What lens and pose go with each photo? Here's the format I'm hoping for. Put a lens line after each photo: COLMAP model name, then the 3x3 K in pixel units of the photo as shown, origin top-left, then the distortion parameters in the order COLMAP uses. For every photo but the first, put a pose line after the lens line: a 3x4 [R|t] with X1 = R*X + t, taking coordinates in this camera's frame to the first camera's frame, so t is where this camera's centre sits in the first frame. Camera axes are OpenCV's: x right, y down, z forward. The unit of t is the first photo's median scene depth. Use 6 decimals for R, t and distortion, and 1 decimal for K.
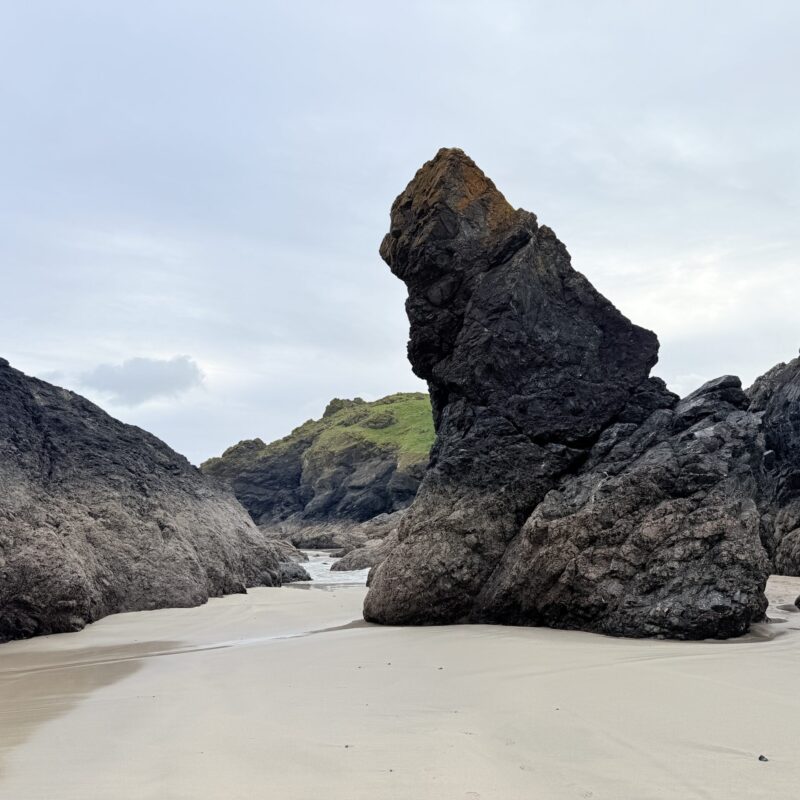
lens RADIAL K [[780.5, 0, 400.0], [0, 780.5, 400.0], [0, 0, 1]] dist [0.147236, -0.294000]
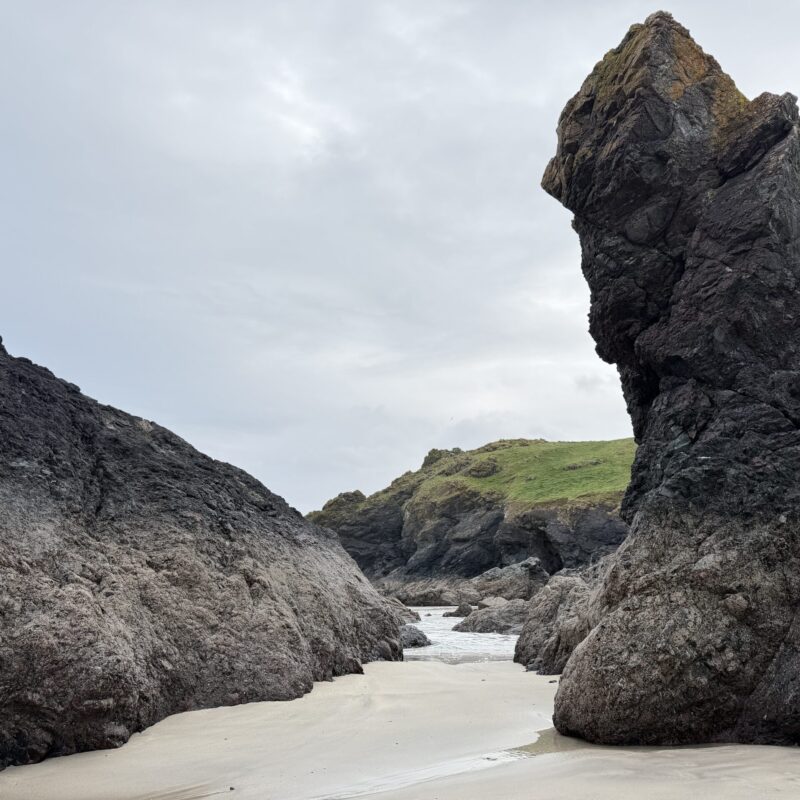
lens RADIAL K [[780.5, 0, 400.0], [0, 780.5, 400.0], [0, 0, 1]] dist [0.147236, -0.294000]
pose [[0.992238, -0.033461, -0.119769, -0.080019], [0.025305, 0.997297, -0.068980, 0.052967], [0.121754, 0.065414, 0.990402, 0.322045]]
